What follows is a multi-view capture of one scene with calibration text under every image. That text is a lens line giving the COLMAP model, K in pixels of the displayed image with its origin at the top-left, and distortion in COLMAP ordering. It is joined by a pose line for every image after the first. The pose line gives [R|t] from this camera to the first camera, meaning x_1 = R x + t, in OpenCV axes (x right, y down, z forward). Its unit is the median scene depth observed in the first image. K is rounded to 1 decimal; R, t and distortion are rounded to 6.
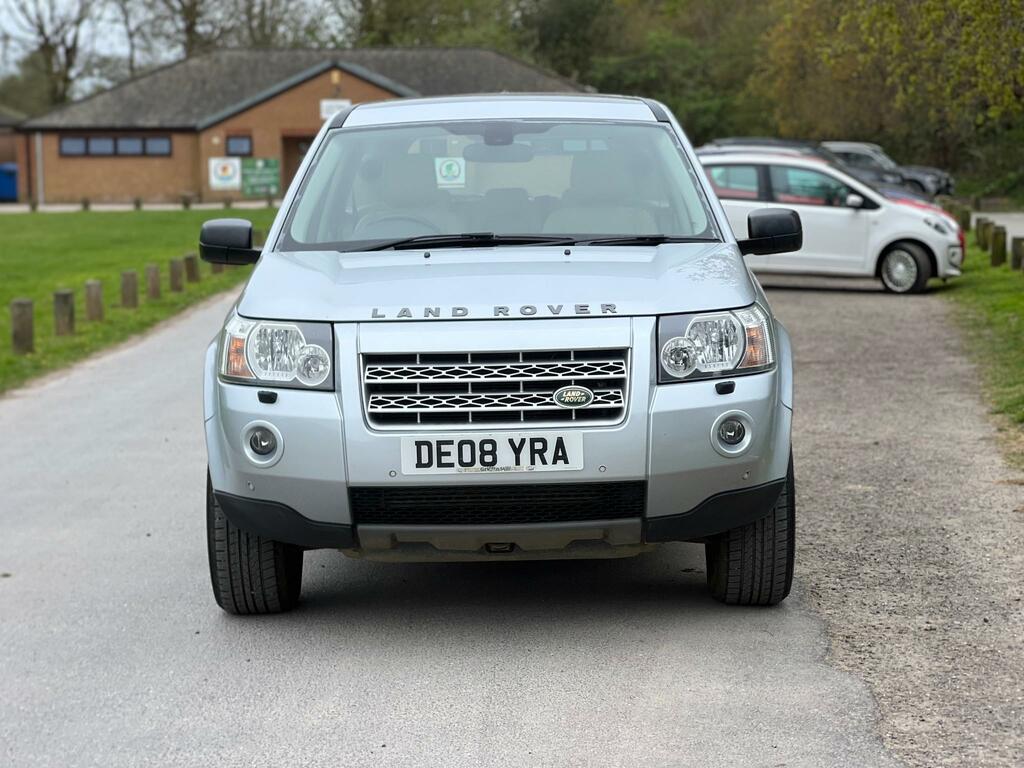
lens RADIAL K [[2348.6, 0, 511.9], [0, 2348.6, 381.1], [0, 0, 1]] dist [-0.059490, 0.000000]
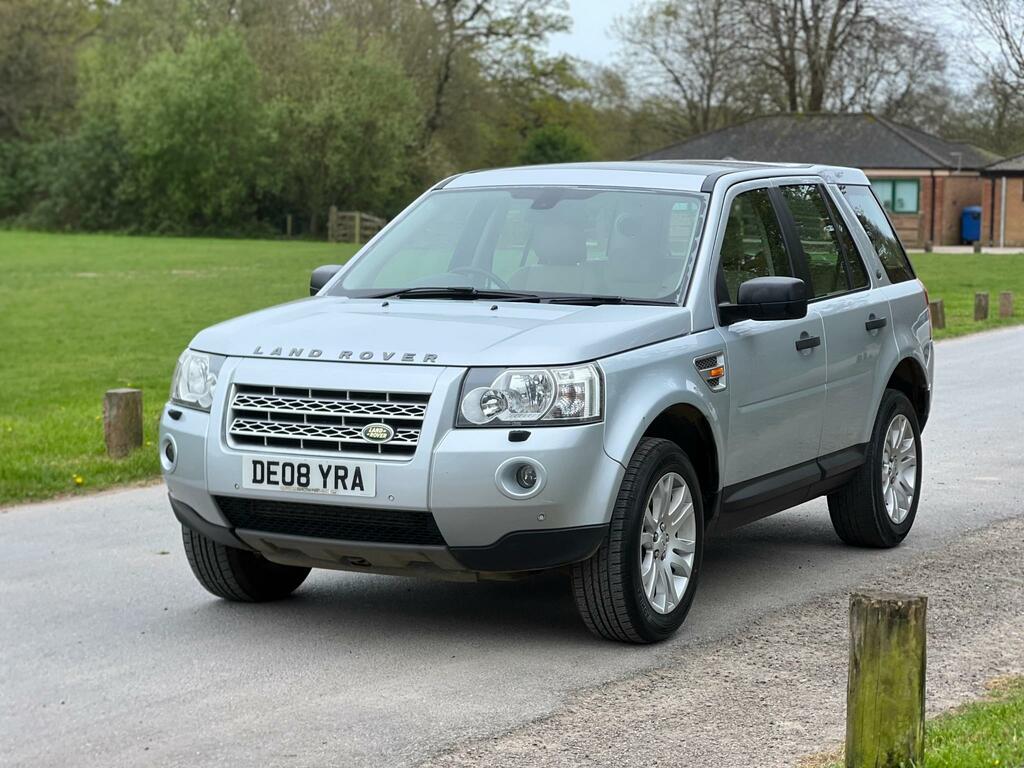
lens RADIAL K [[2348.6, 0, 510.4], [0, 2348.6, 386.6], [0, 0, 1]] dist [-0.059490, 0.000000]
pose [[0.888908, 0.066065, -0.453297, 0.598735], [-0.072499, 0.997363, 0.003188, -0.024009], [0.452312, 0.030030, 0.891354, 0.010841]]
